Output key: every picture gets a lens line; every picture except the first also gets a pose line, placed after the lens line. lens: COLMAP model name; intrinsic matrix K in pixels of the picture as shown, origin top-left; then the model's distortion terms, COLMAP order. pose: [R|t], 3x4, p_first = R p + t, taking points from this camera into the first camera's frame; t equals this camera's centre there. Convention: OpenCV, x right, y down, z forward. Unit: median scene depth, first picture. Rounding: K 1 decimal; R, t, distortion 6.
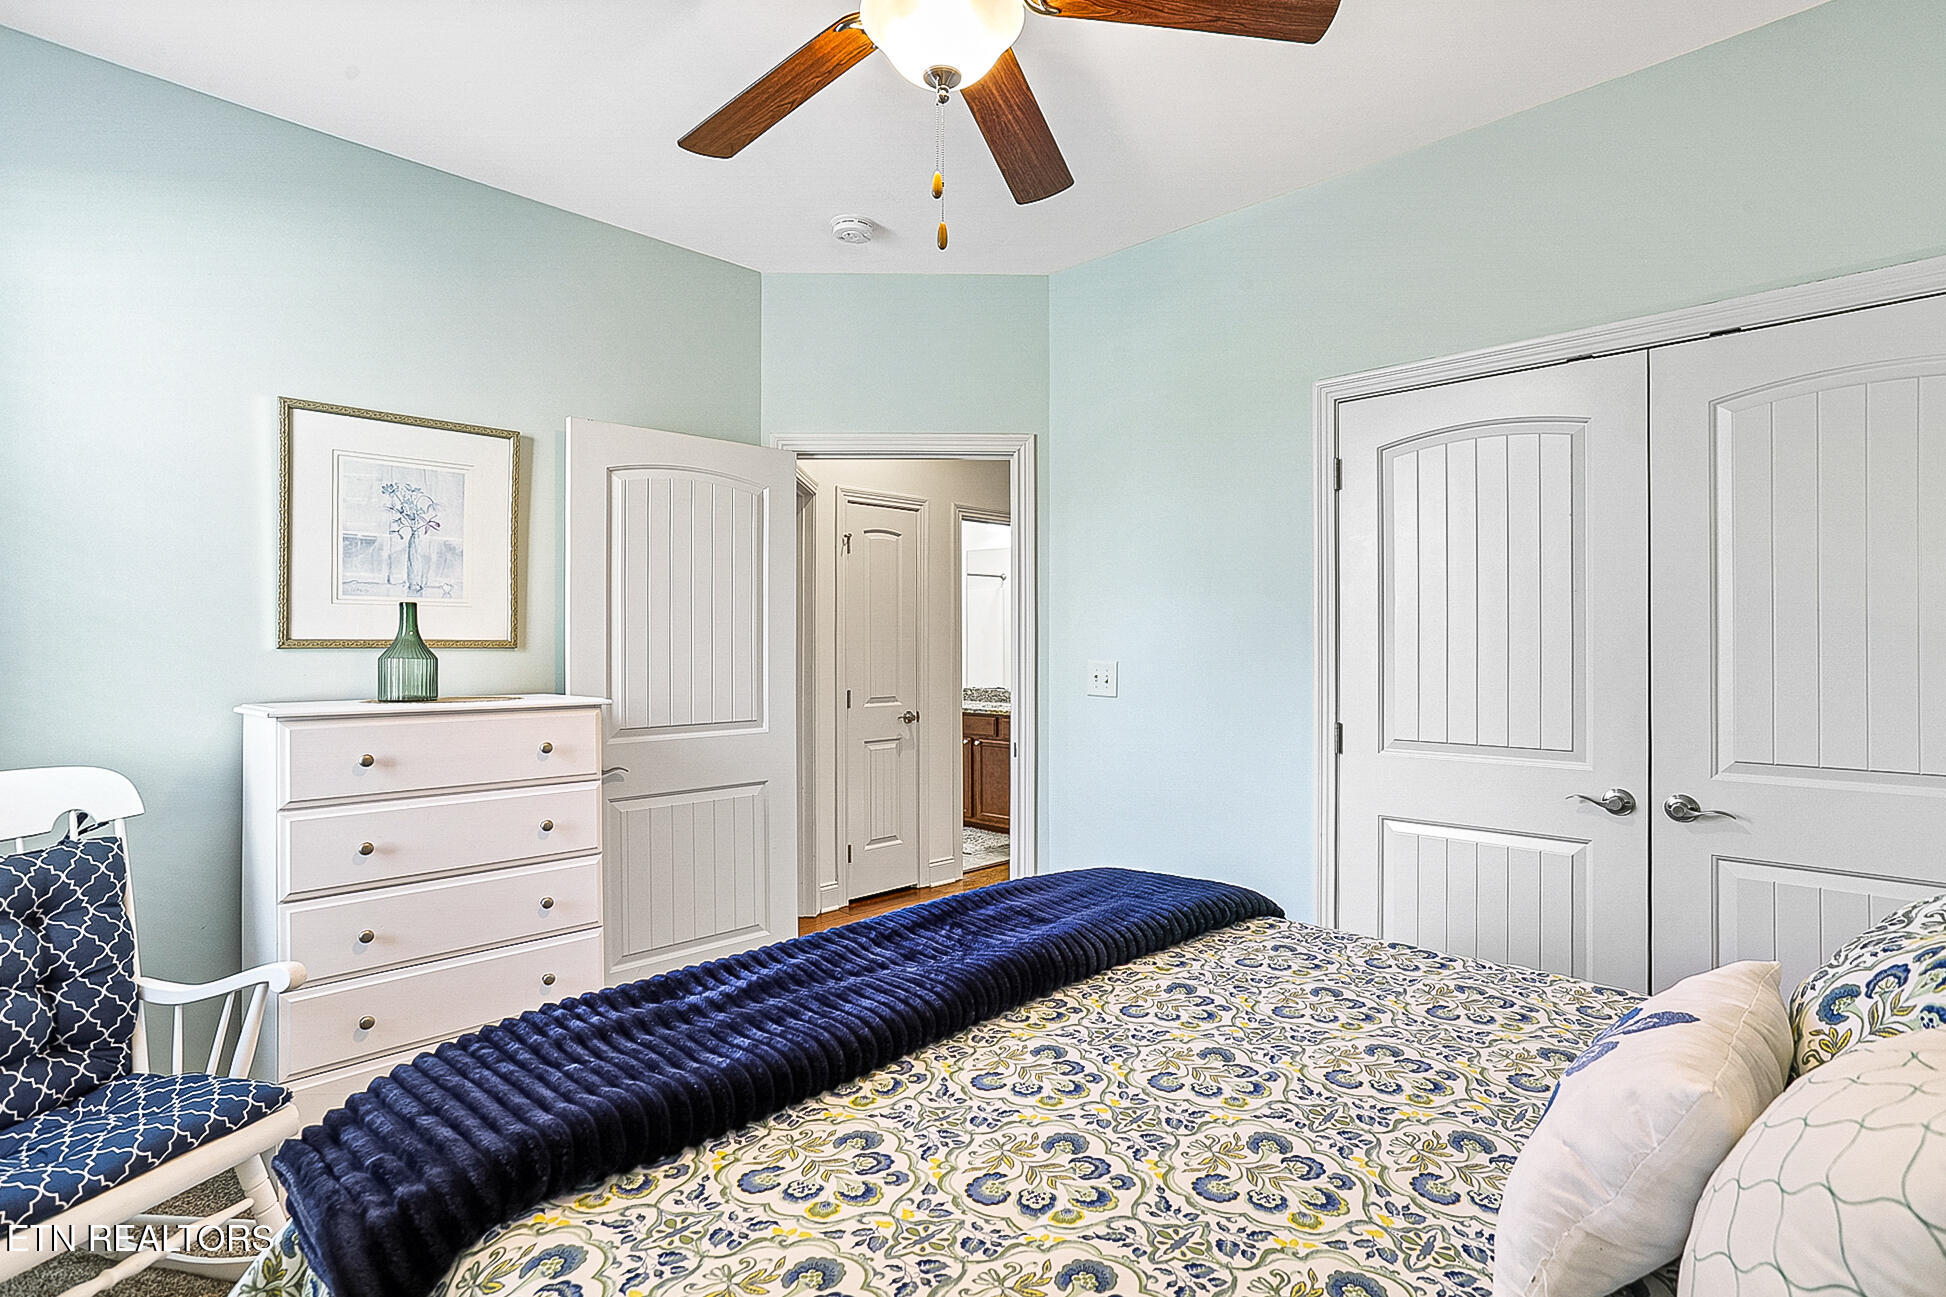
lens RADIAL K [[965.4, 0, 965.4], [0, 965.4, 642.7], [0, 0, 1]] dist [-0.020980, 0.004302]
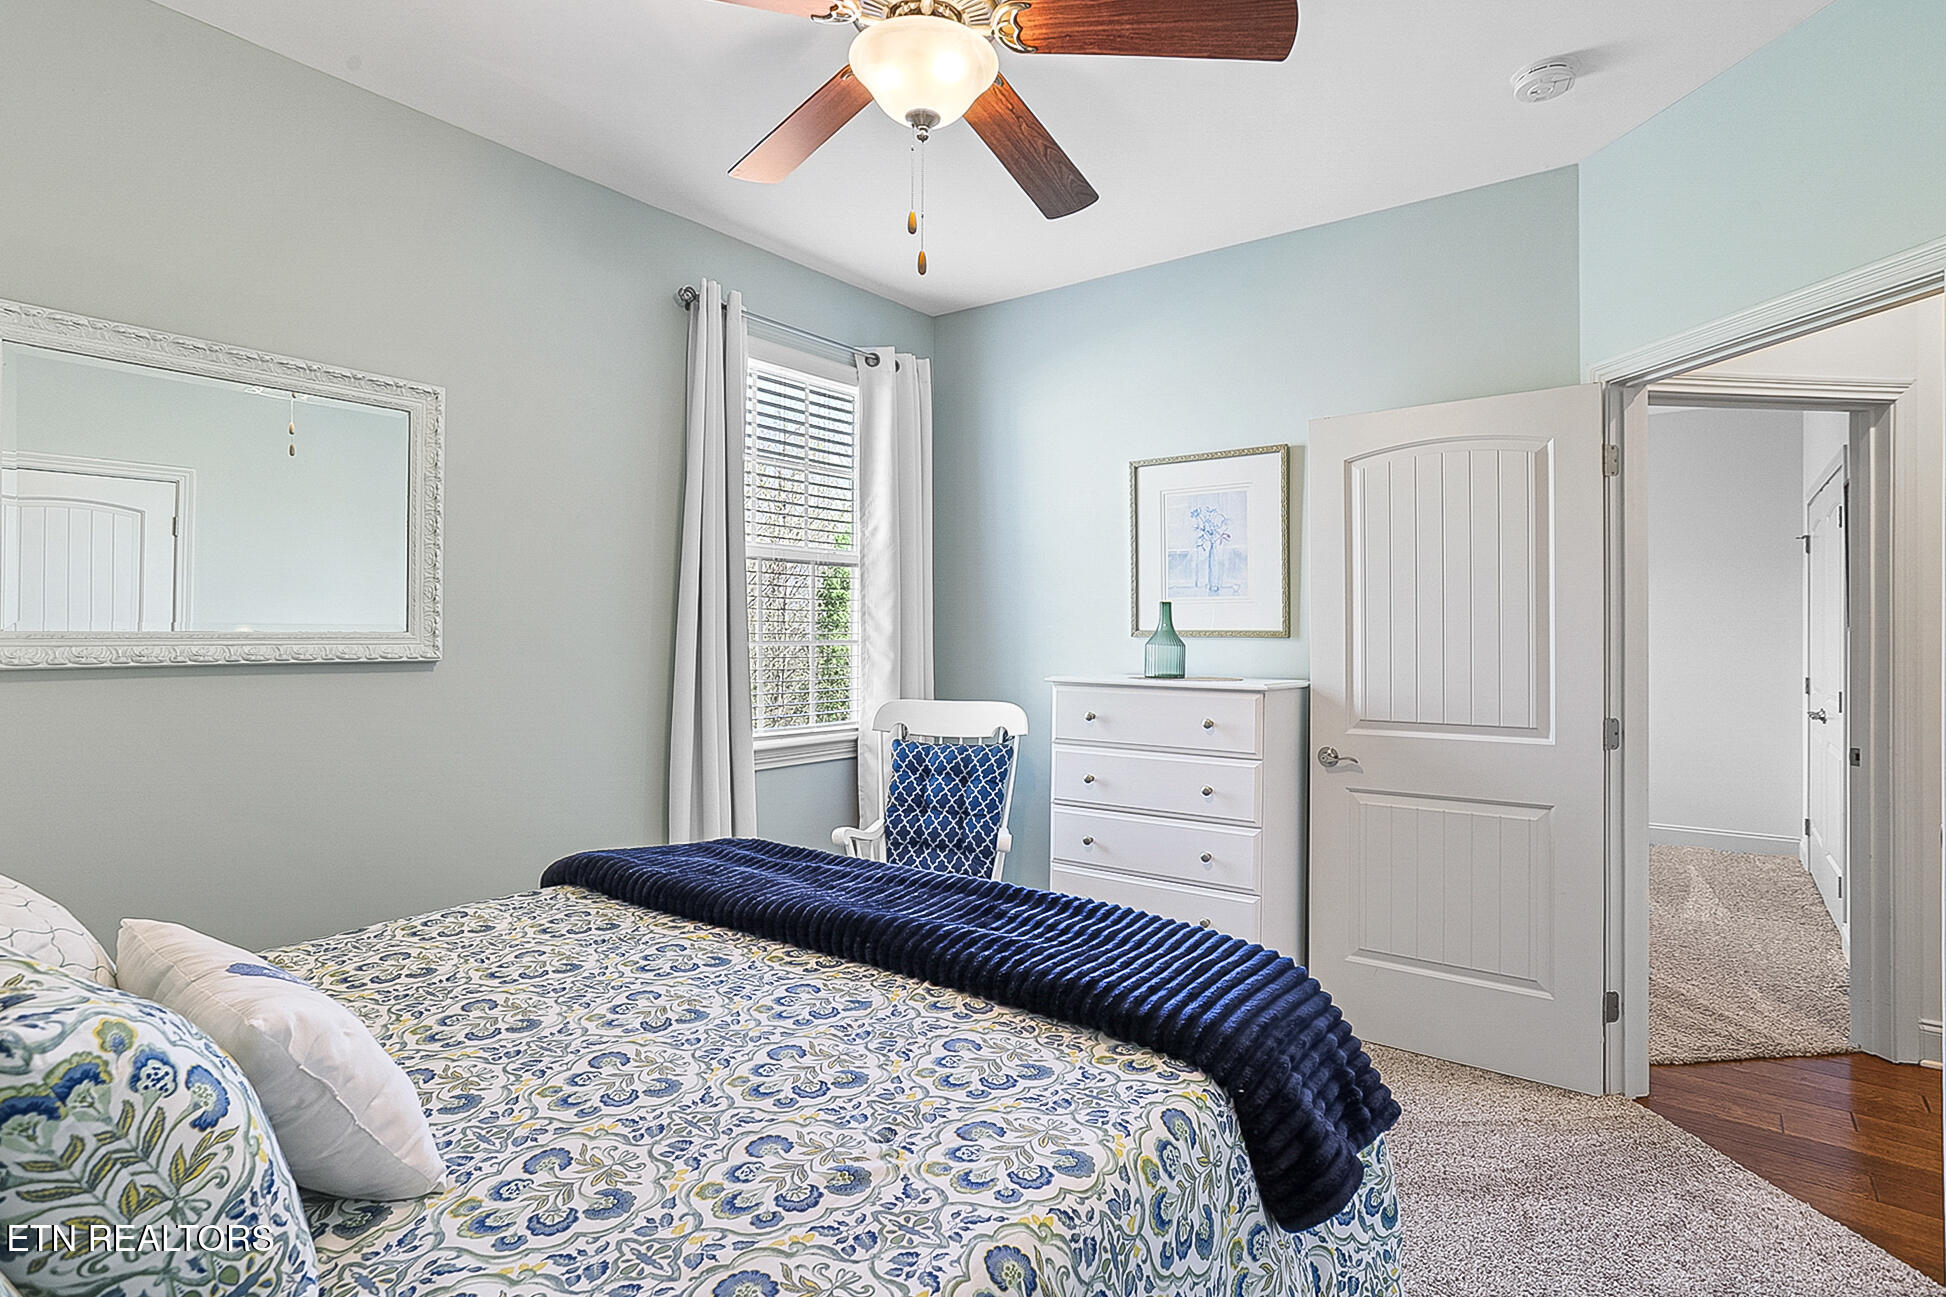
lens RADIAL K [[965.4, 0, 965.0], [0, 965.4, 639.7], [0, 0, 1]] dist [-0.020980, 0.004302]
pose [[0.149268, 0.007610, -0.988768, 0.632841], [0.002328, 0.999965, 0.008047, -0.002054], [0.988794, -0.003503, 0.149245, 0.501467]]
